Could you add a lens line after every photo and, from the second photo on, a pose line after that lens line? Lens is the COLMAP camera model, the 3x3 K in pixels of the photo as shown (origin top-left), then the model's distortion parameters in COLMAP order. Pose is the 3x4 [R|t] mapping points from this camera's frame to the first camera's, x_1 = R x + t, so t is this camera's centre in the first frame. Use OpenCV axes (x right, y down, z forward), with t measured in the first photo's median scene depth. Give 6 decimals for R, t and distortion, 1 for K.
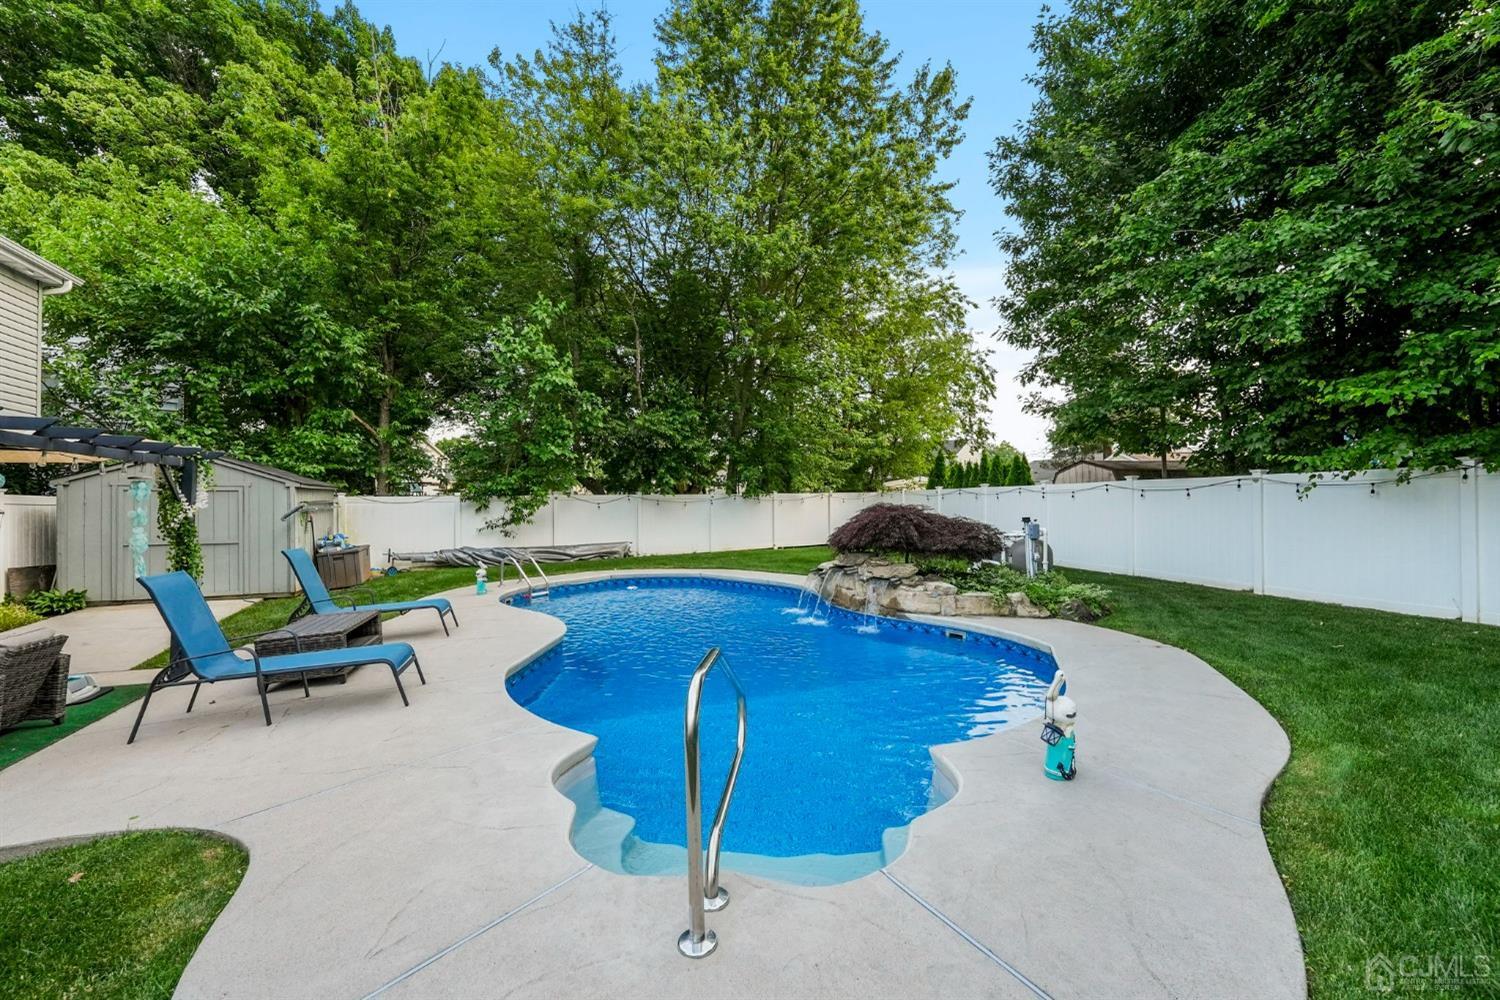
lens RADIAL K [[618.4, 0, 747.5], [0, 618.4, 494.2], [0, 0, 1]] dist [-0.014933, 0.000072]
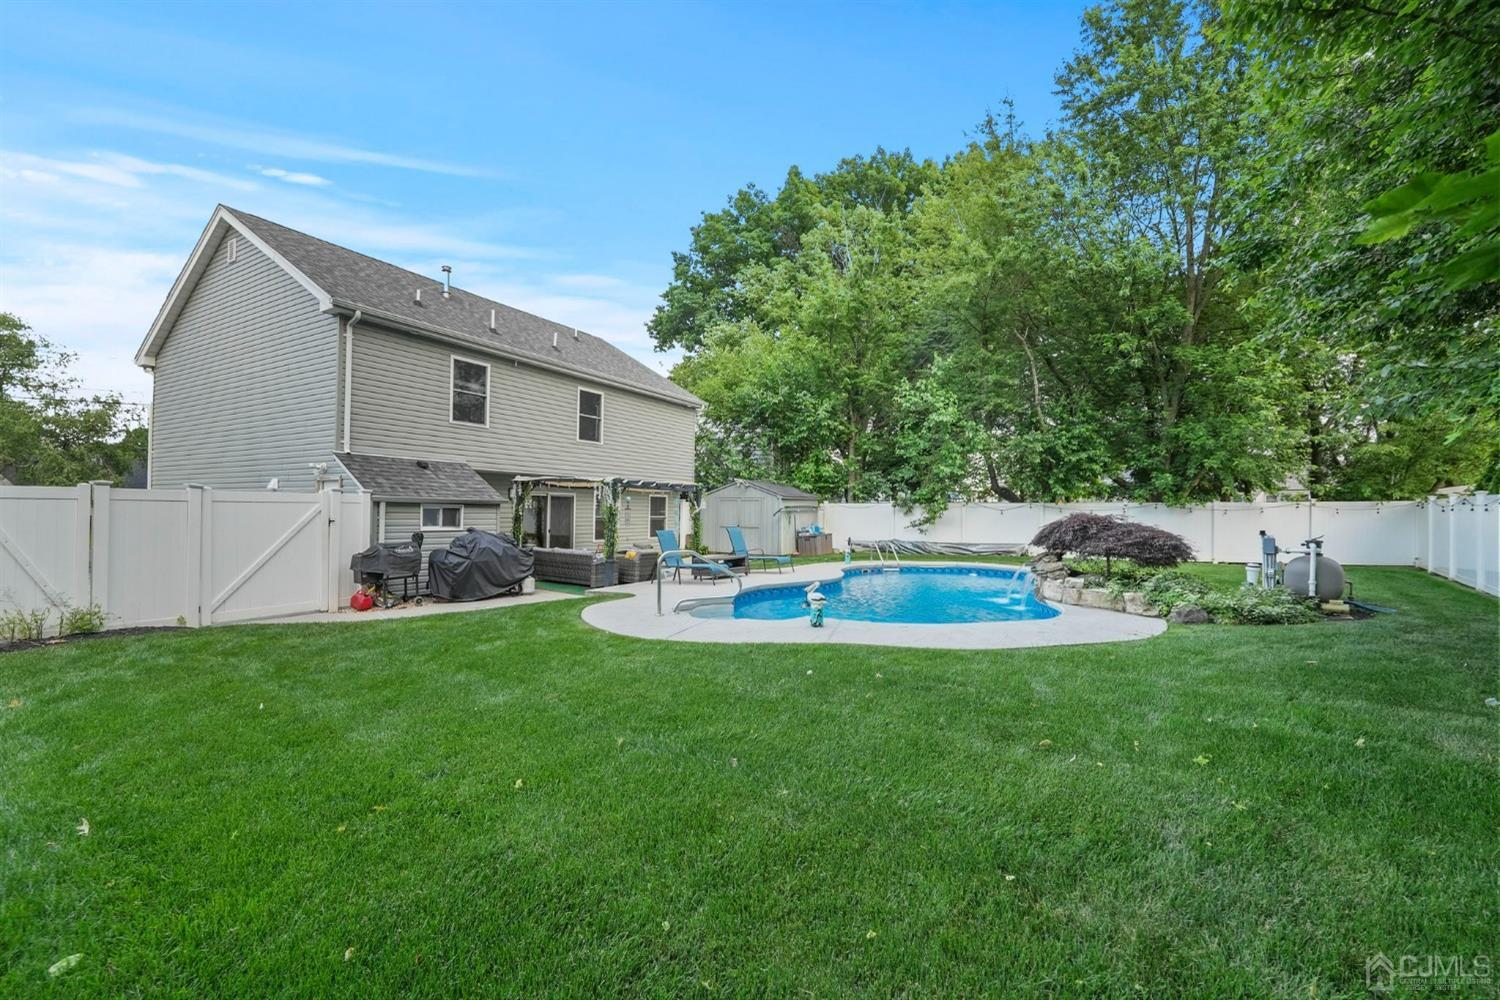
lens RADIAL K [[618.4, 0, 746.9], [0, 618.4, 501.4], [0, 0, 1]] dist [-0.014933, 0.000072]
pose [[0.596364, 0.003373, -0.802707, 0.518193], [-0.001028, 0.999994, 0.003438, -0.006616], [0.802714, -0.001225, 0.596363, -0.139508]]
